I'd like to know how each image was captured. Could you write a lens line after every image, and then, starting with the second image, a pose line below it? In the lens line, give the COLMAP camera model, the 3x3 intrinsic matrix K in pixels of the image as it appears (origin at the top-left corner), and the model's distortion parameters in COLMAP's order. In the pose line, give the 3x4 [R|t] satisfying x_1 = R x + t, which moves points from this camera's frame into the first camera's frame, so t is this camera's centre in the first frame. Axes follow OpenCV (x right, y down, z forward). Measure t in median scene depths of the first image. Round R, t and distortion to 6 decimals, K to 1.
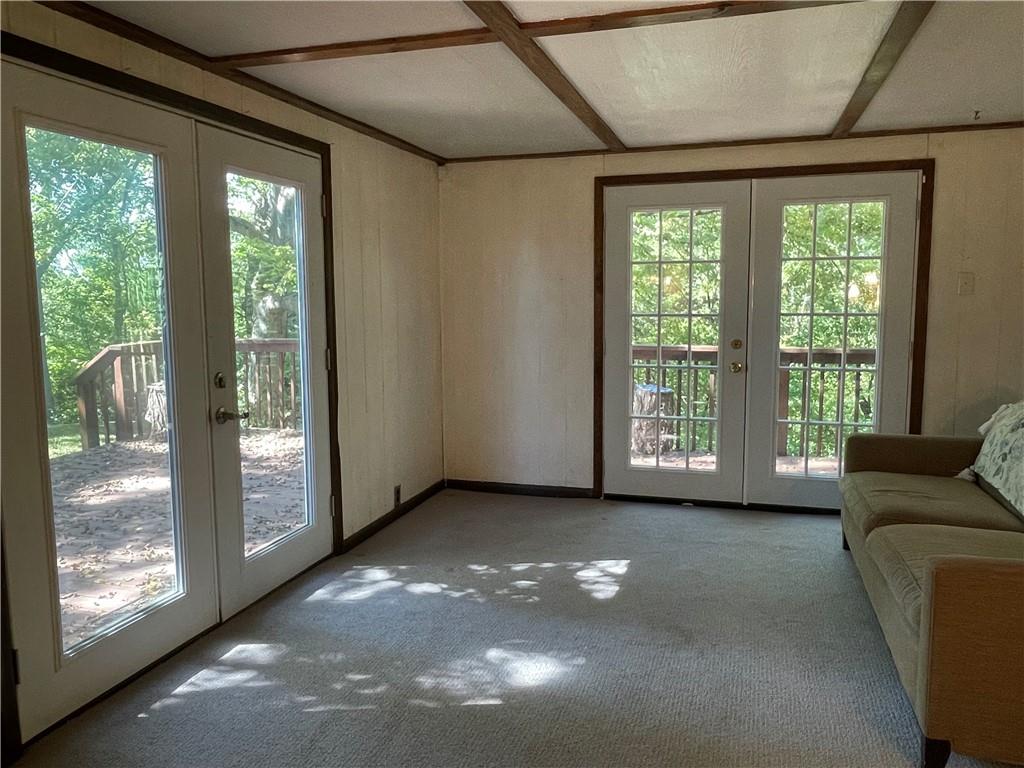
lens RADIAL K [[769.1, 0, 512.0], [0, 769.1, 384.0], [0, 0, 1]] dist [-0.008988, -0.002030]
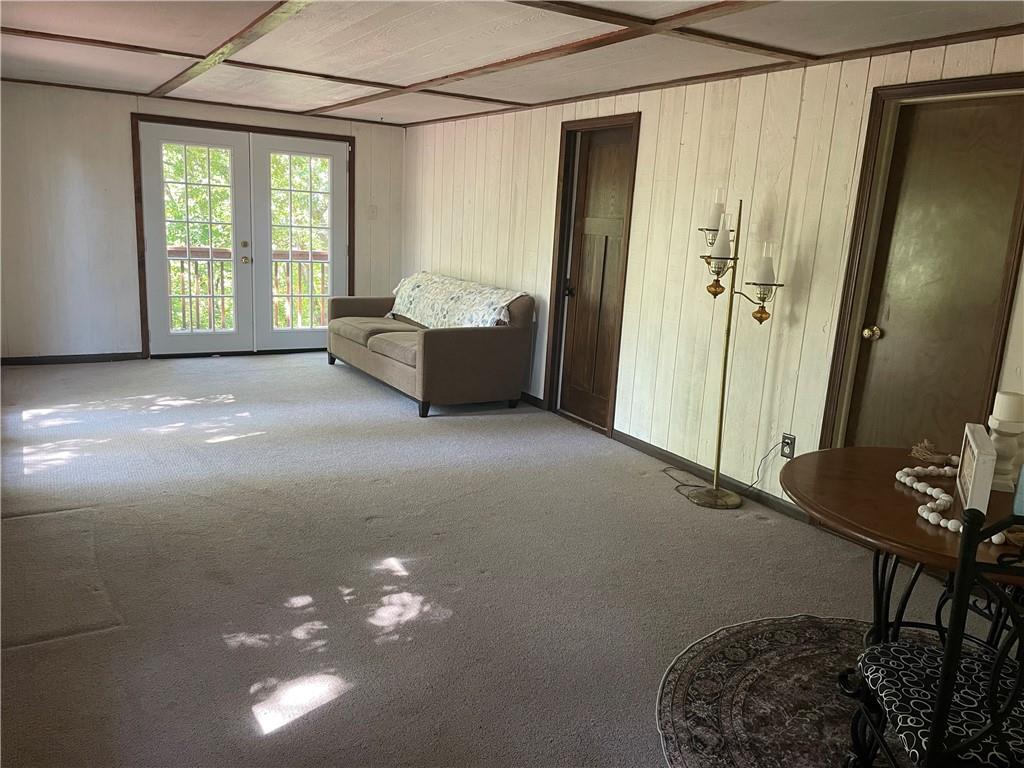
lens RADIAL K [[793.9, 0, 511.4], [0, 793.9, 372.7], [0, 0, 1]] dist [0.086808, -0.007594]
pose [[0.663874, -0.104729, 0.740475, -0.577562], [0.030212, 0.993093, 0.113371, 0.036234], [-0.747234, -0.052893, 0.662453, -0.462968]]
